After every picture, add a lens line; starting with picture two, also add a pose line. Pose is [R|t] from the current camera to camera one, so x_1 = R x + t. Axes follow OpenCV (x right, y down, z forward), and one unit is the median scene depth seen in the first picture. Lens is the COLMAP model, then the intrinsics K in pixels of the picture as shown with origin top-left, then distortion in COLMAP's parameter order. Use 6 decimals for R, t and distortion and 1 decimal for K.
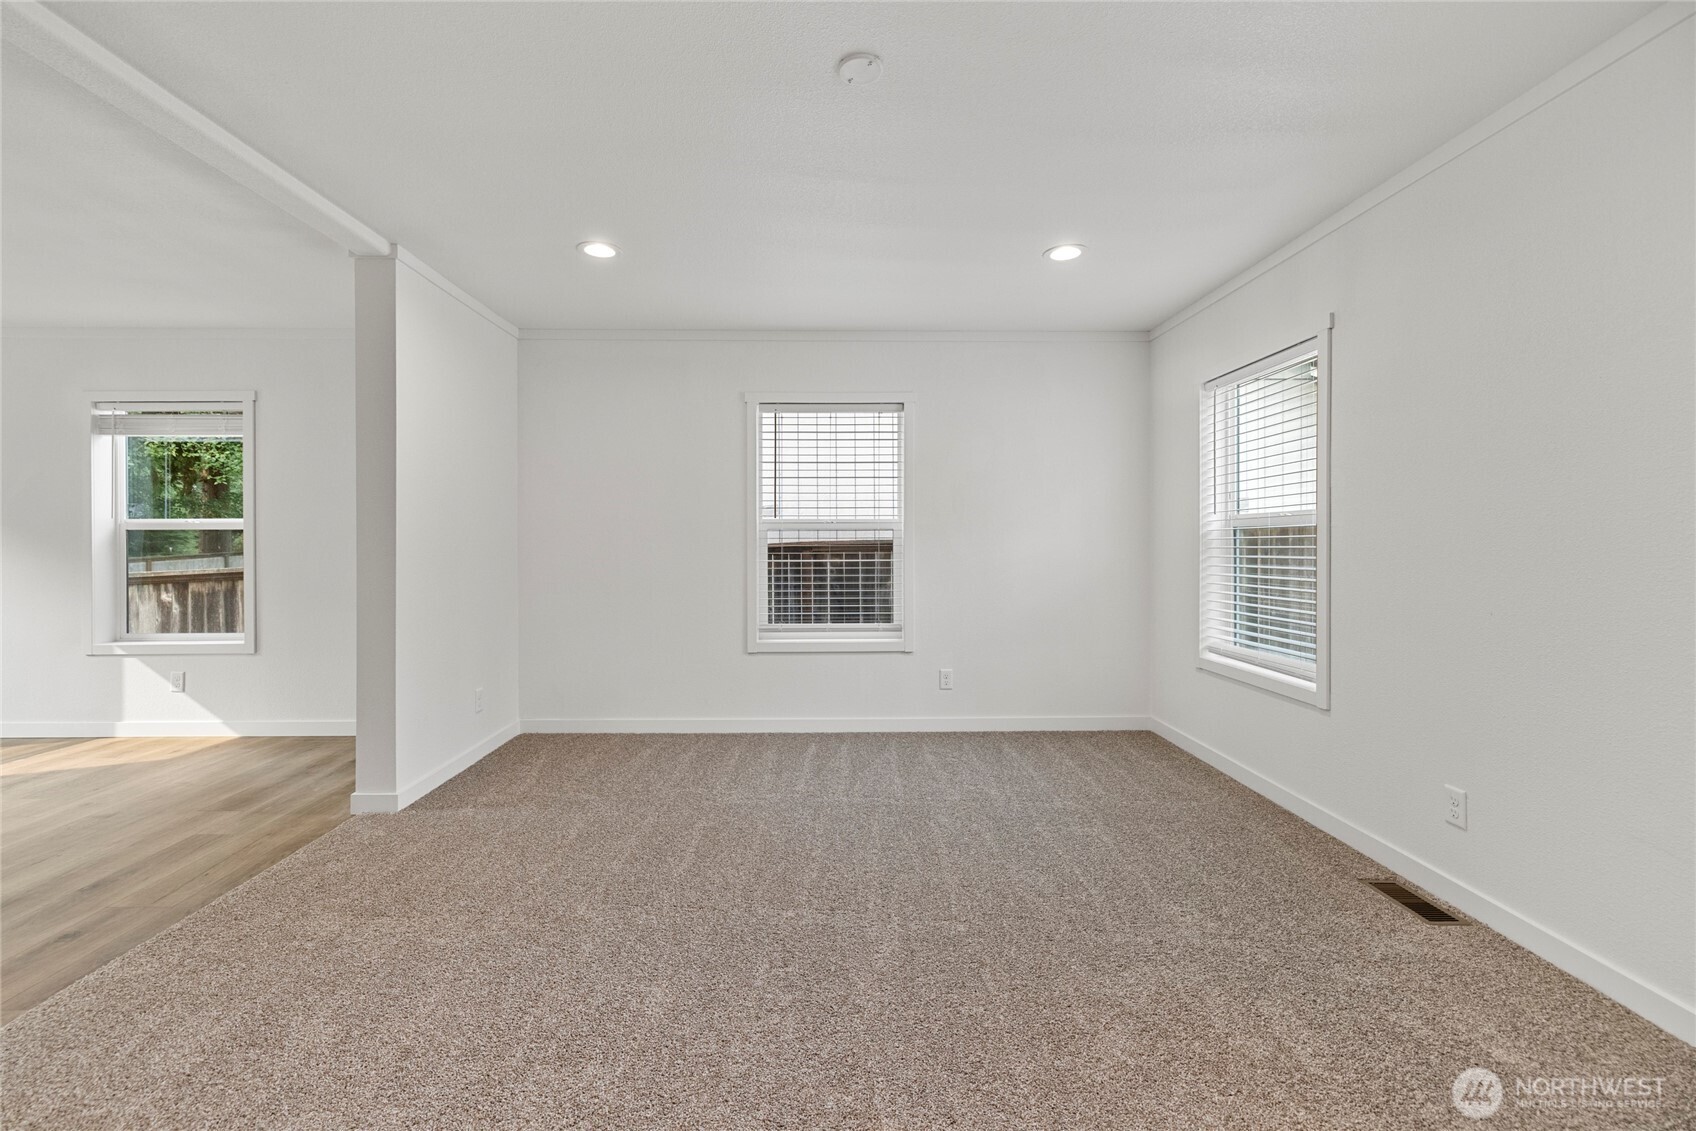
lens RADIAL K [[722.0, 0, 839.6], [0, 722.0, 542.2], [0, 0, 1]] dist [0.002320, 0.000322]
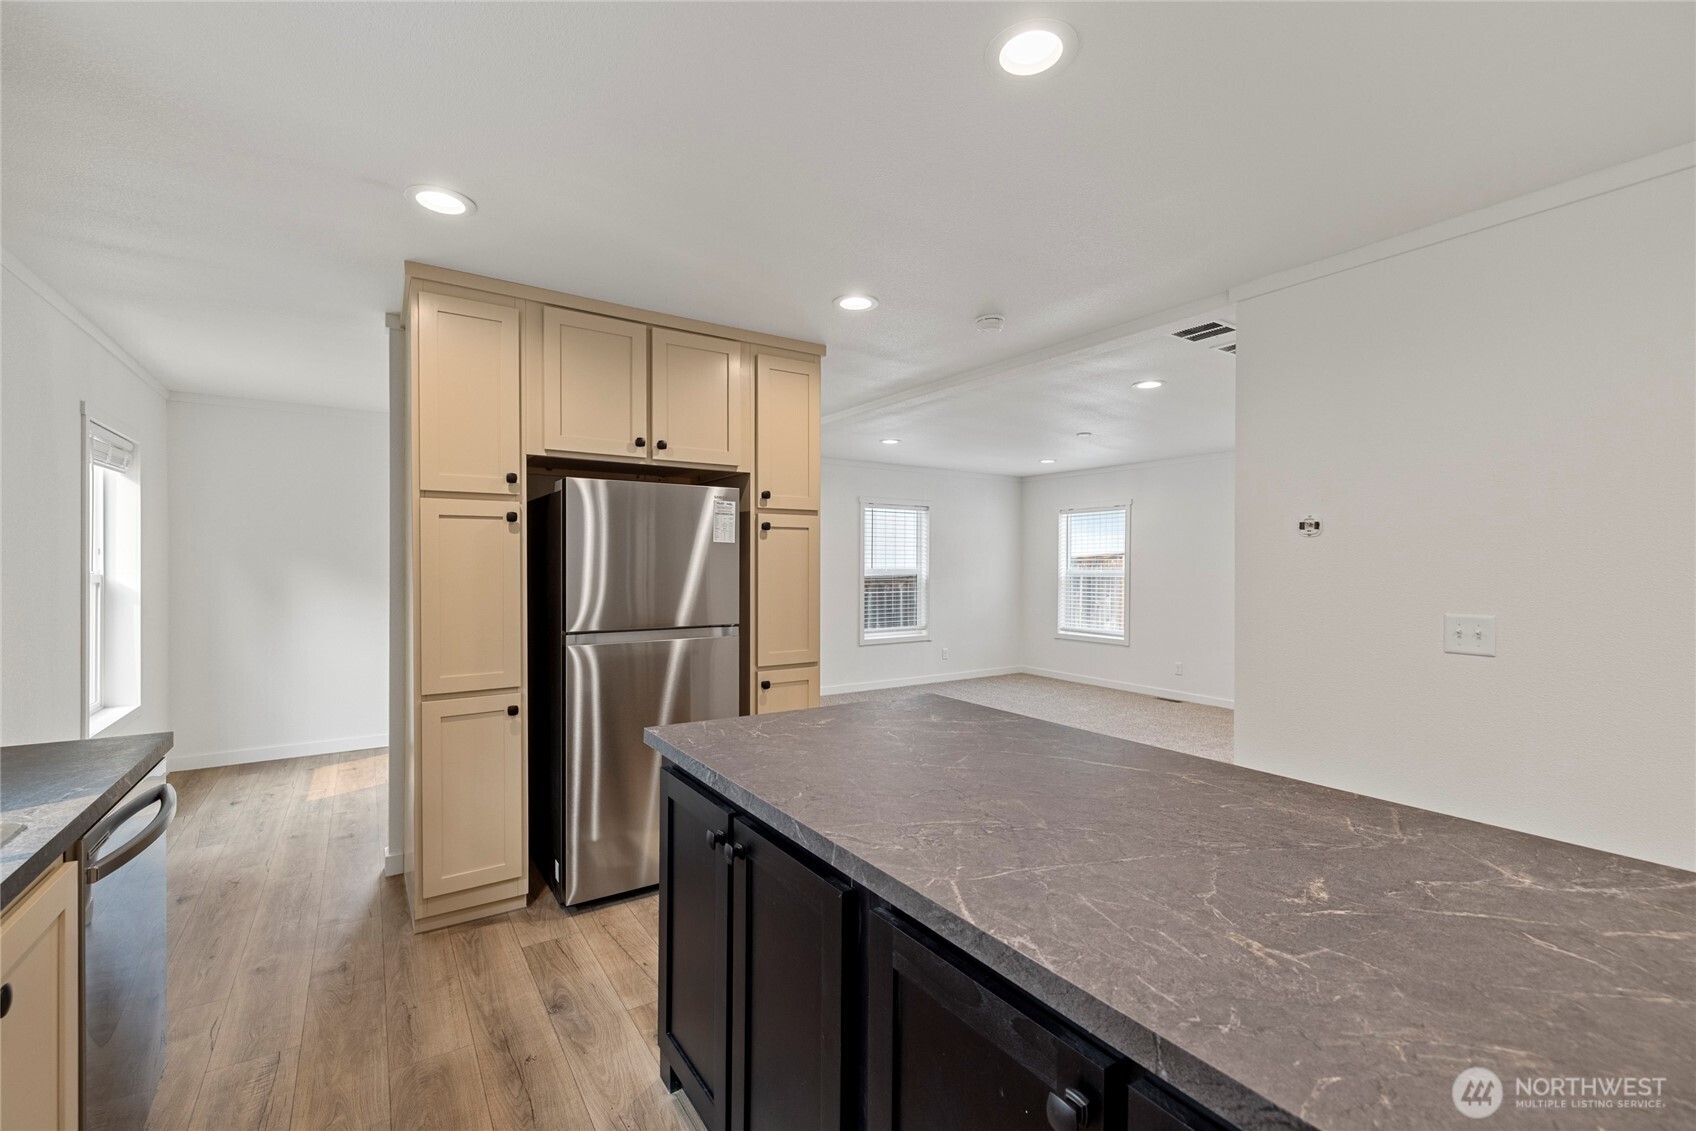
lens RADIAL K [[721.1, 0, 848.0], [0, 721.1, 565.5], [0, 0, 1]] dist [-0.005714, 0.000637]
pose [[0.840418, 0.002337, 0.541934, -1.075892], [-0.004378, 0.999987, 0.002477, -0.043851], [-0.541921, -0.004455, 0.840417, -0.439781]]
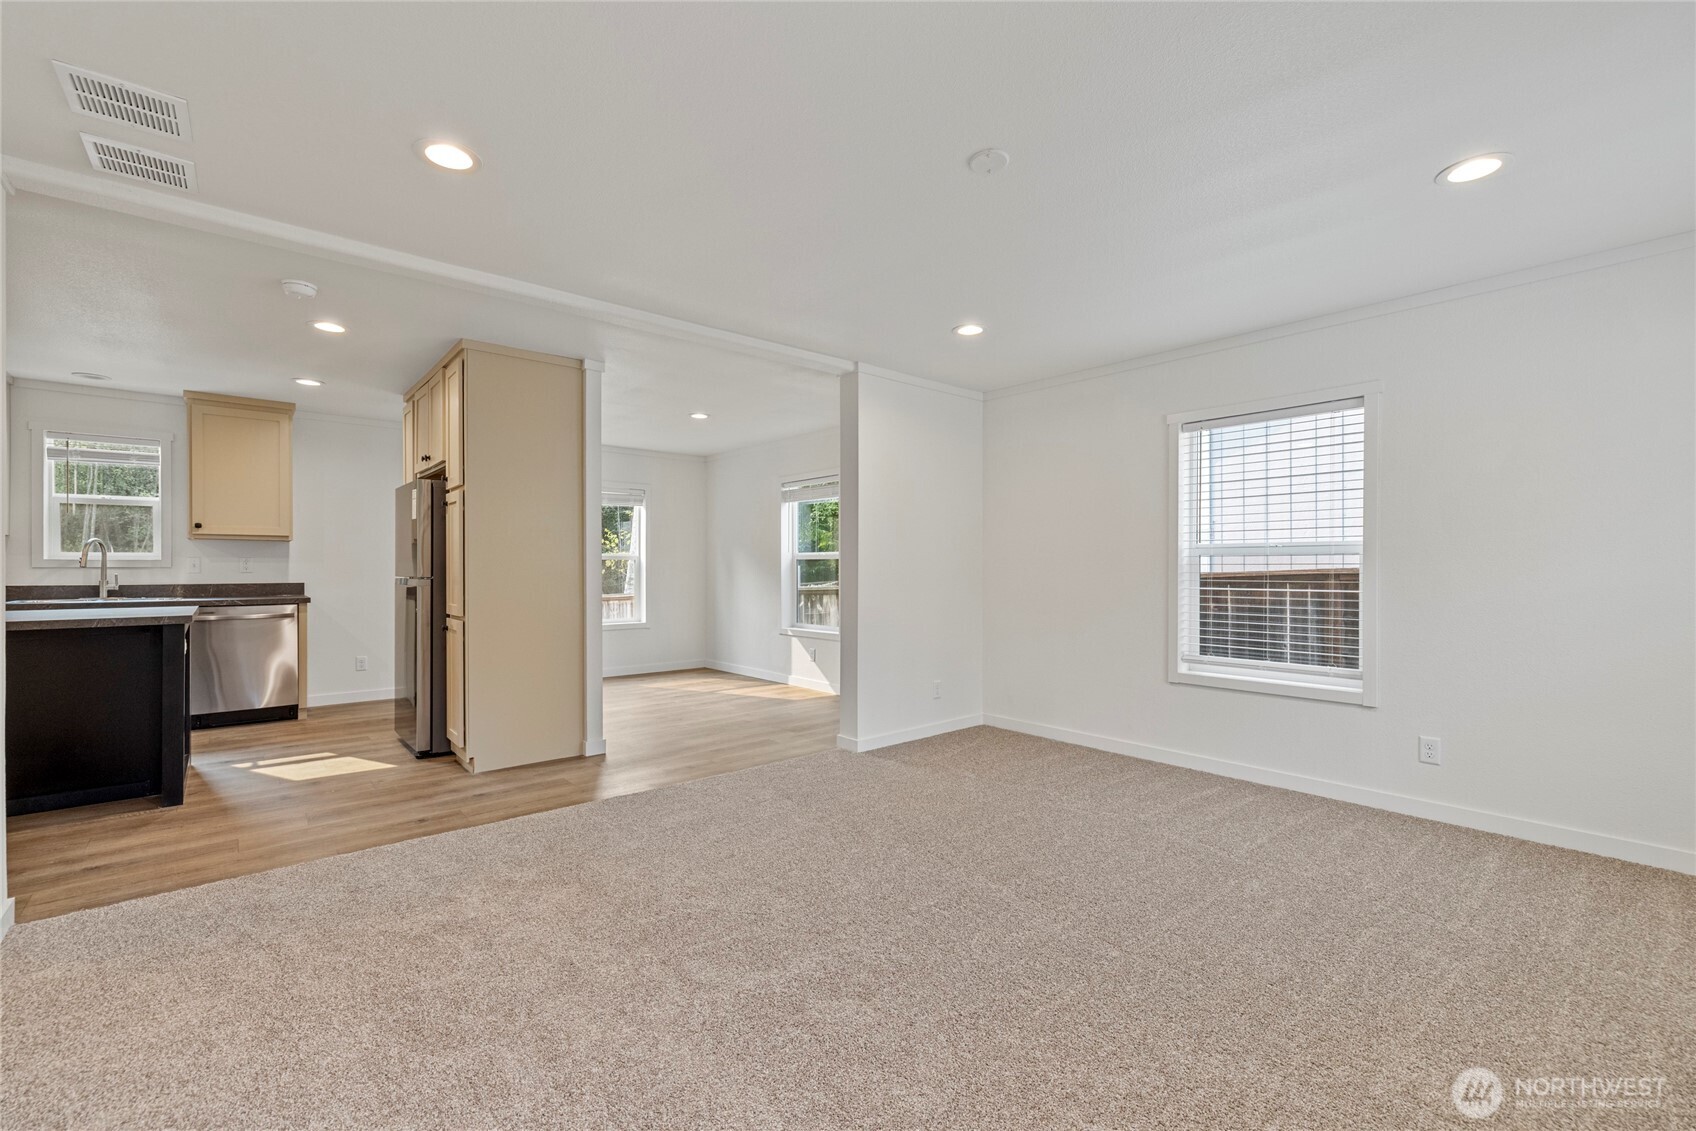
lens RADIAL K [[731.0, 0, 834.7], [0, 731.0, 570.7], [0, 0, 1]] dist [0.012627, -0.000057]
pose [[0.628793, 0.006135, -0.777549, 0.352804], [-0.003159, 0.999981, 0.005336, -0.000690], [0.777567, -0.000899, 0.628800, 0.027671]]
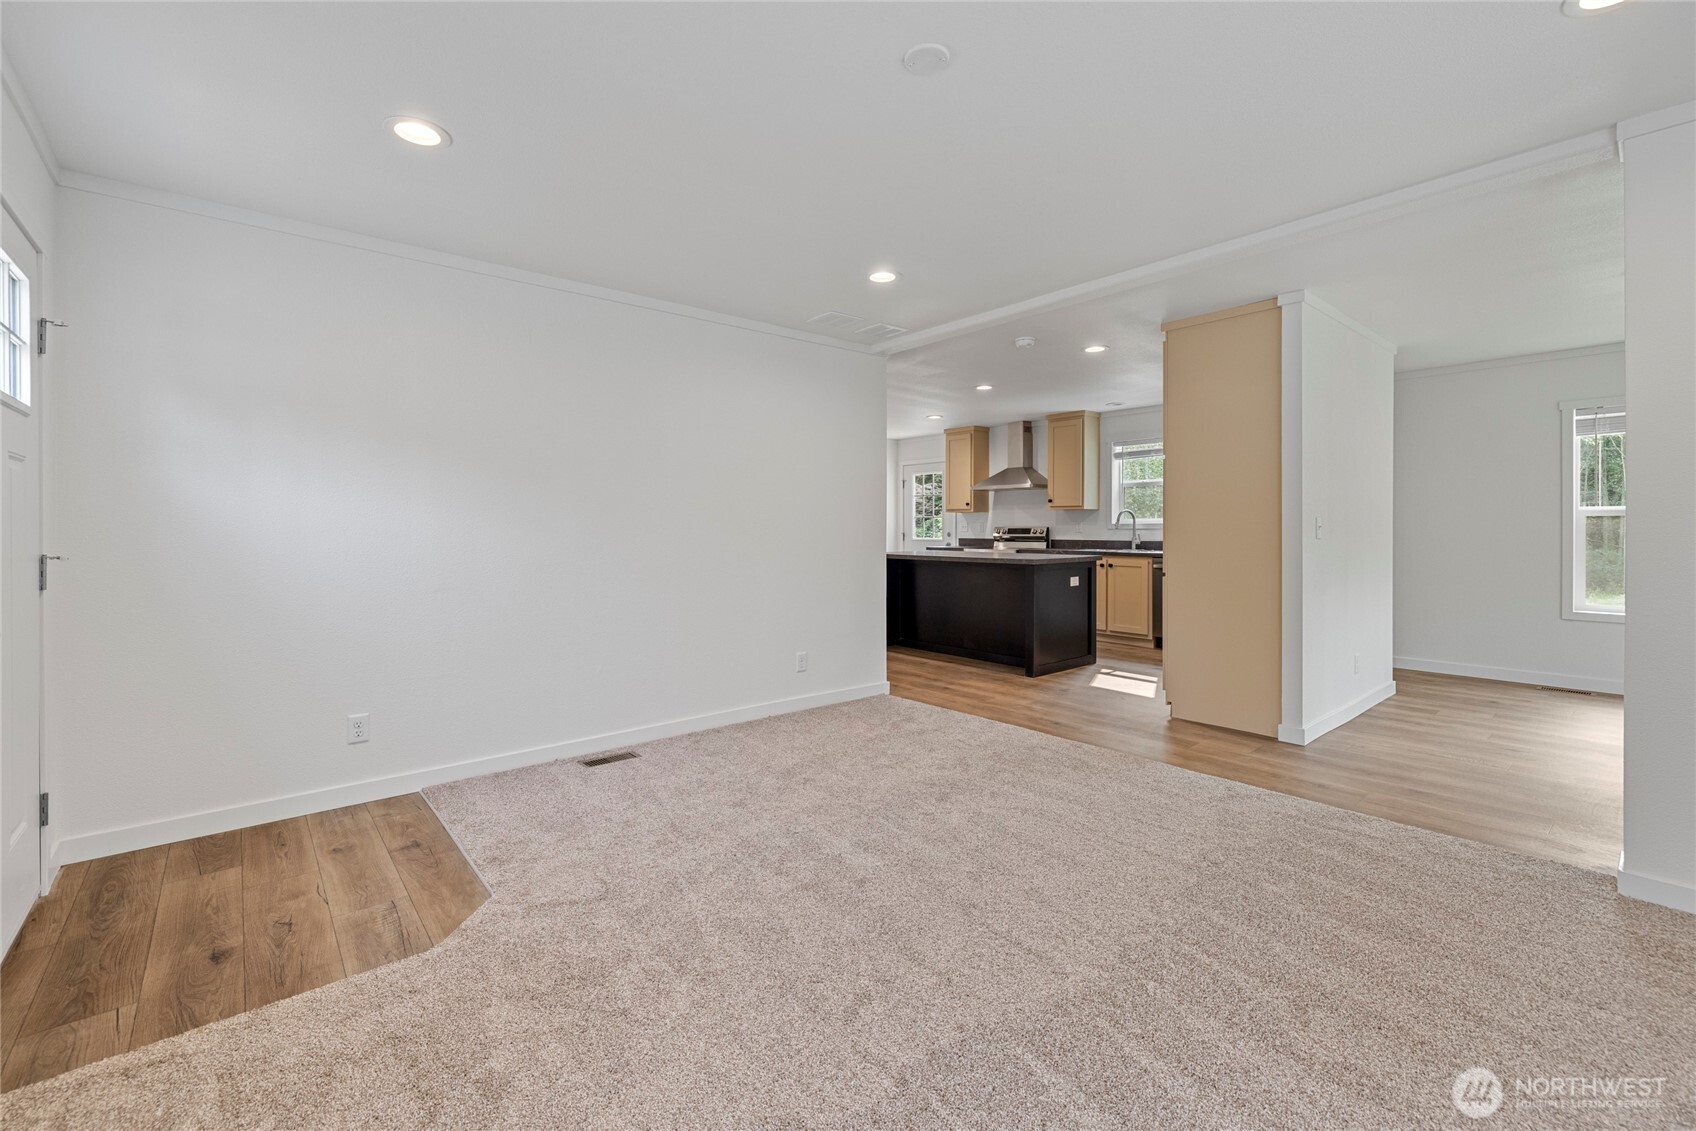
lens RADIAL K [[730.1, 0, 844.4], [0, 730.1, 534.0], [0, 0, 1]] dist [-0.000195, -0.000148]
pose [[-0.767593, 0.006636, -0.640903, 0.340856], [0.001983, 0.999966, 0.007980, 0.000481], [0.640934, 0.004854, -0.767580, 0.756041]]
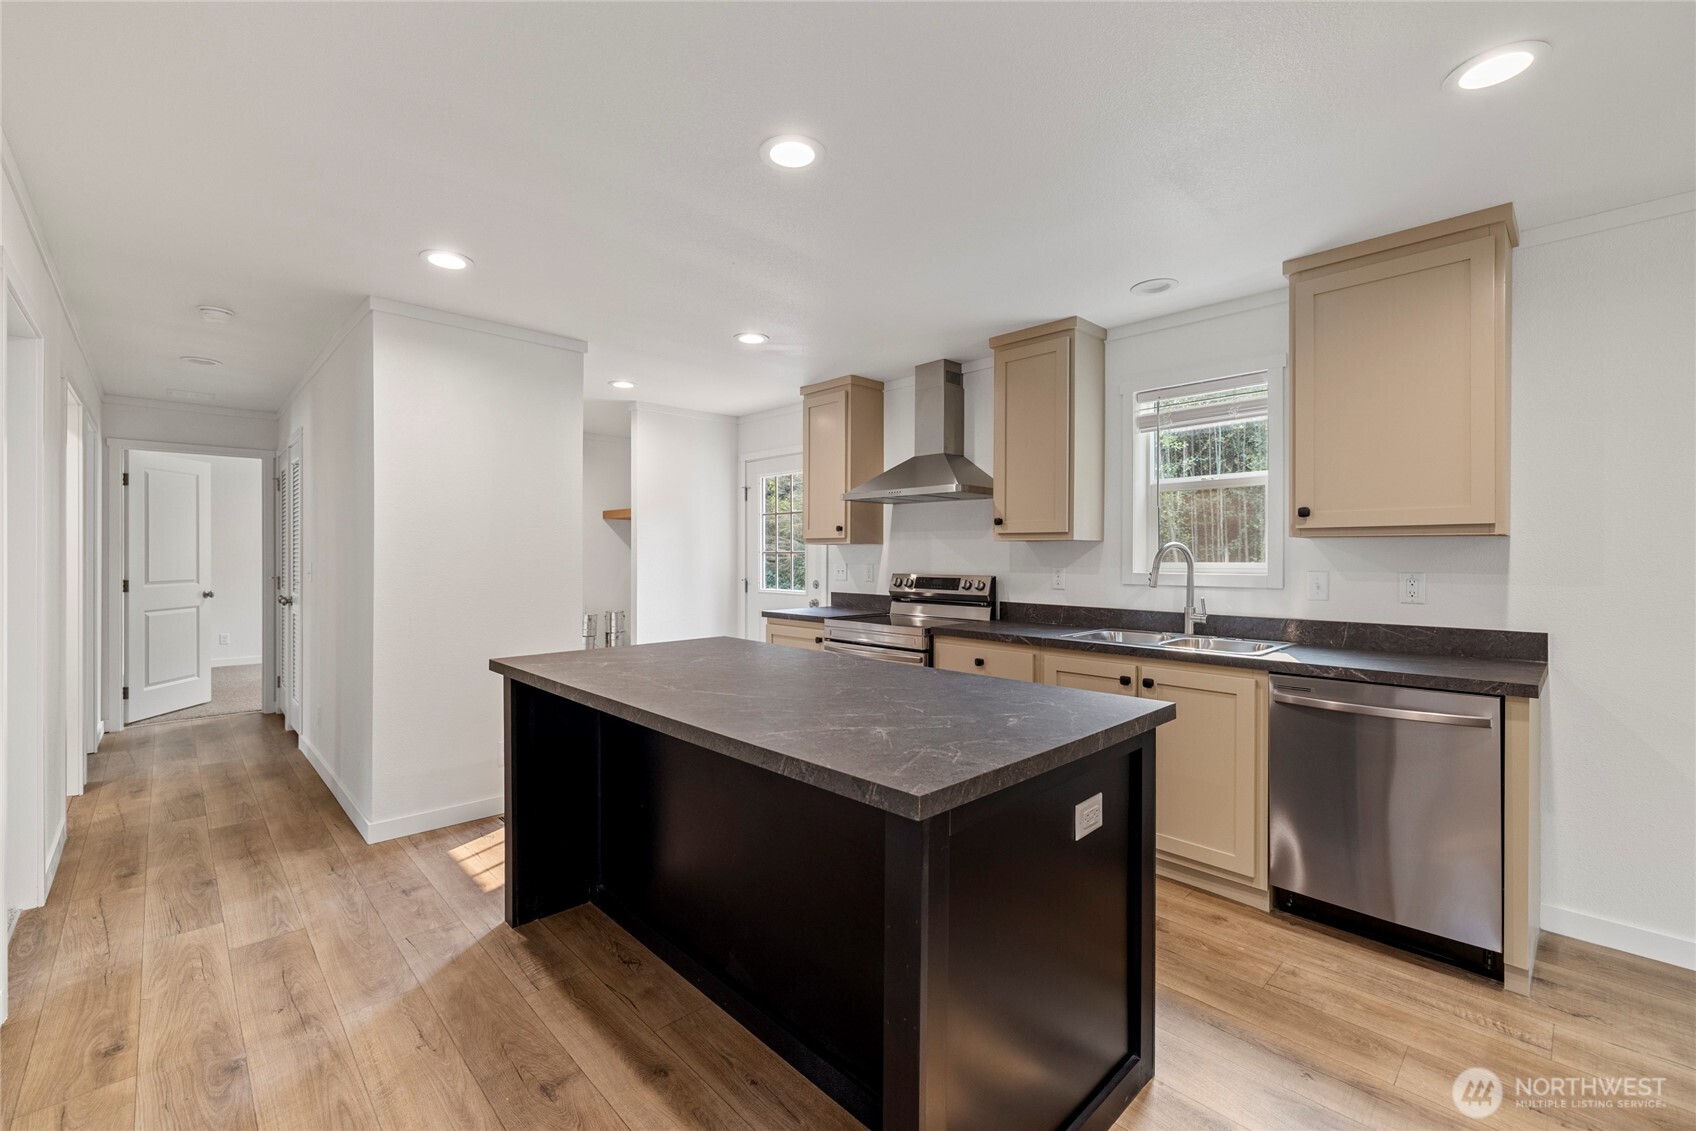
lens RADIAL K [[702.6, 0, 837.5], [0, 702.6, 554.6], [0, 0, 1]] dist [0.000171, 0.000103]
pose [[-0.734199, 0.002052, -0.678931, -0.547080], [0.001020, 0.999998, 0.001919, -0.030813], [0.678933, 0.000716, -0.734200, 0.147267]]
